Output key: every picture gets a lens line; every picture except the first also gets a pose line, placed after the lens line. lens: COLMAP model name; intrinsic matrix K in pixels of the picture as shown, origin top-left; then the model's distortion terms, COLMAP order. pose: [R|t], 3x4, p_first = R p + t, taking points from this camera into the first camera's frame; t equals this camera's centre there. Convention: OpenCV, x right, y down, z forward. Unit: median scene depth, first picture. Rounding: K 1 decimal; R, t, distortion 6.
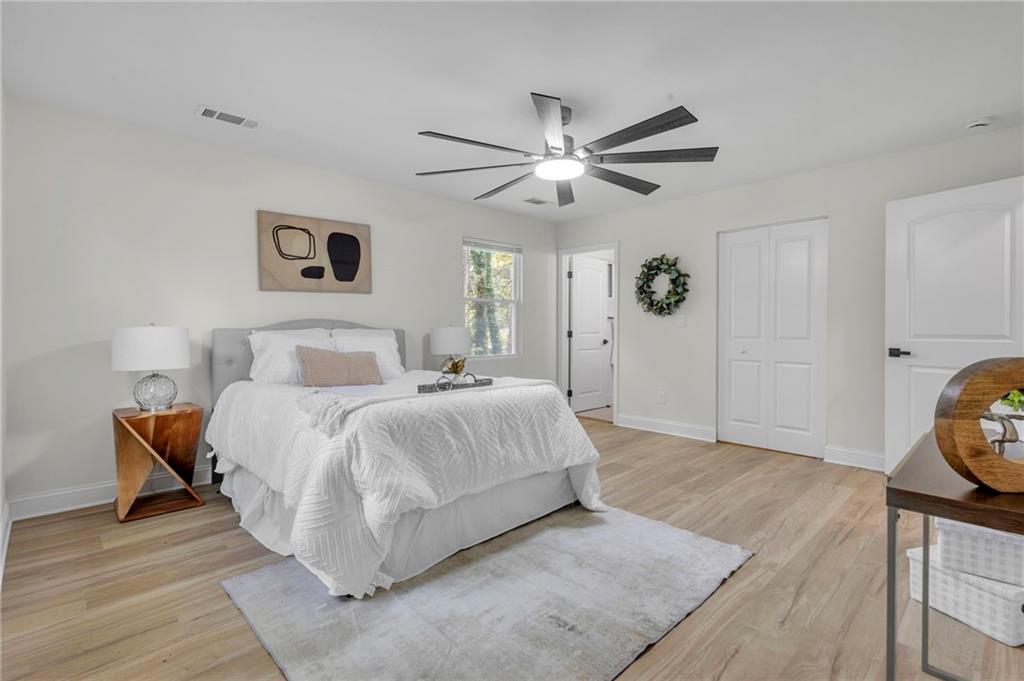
lens RADIAL K [[479.7, 0, 510.2], [0, 479.7, 328.7], [0, 0, 1]] dist [0.003199, 0.000338]
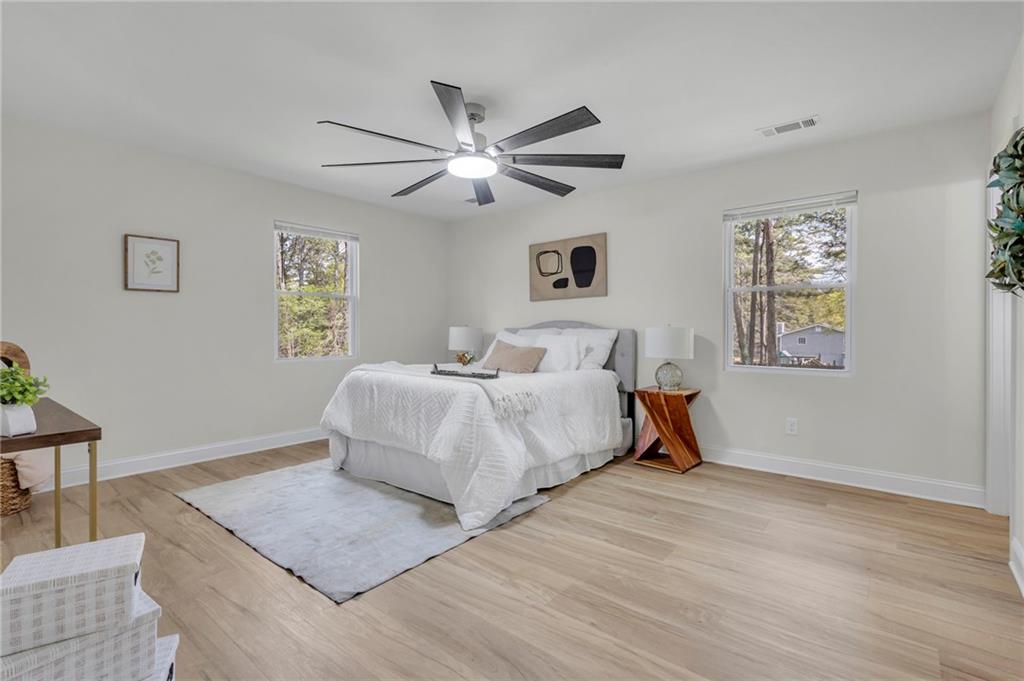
lens RADIAL K [[479.7, 0, 510.2], [0, 479.7, 328.7], [0, 0, 1]] dist [0.003199, 0.000338]
pose [[0.114662, 0.002097, -0.993402, 0.891174], [-0.006858, 0.999976, 0.001319, 0.000035], [0.993381, 0.006662, 0.114674, 0.788366]]
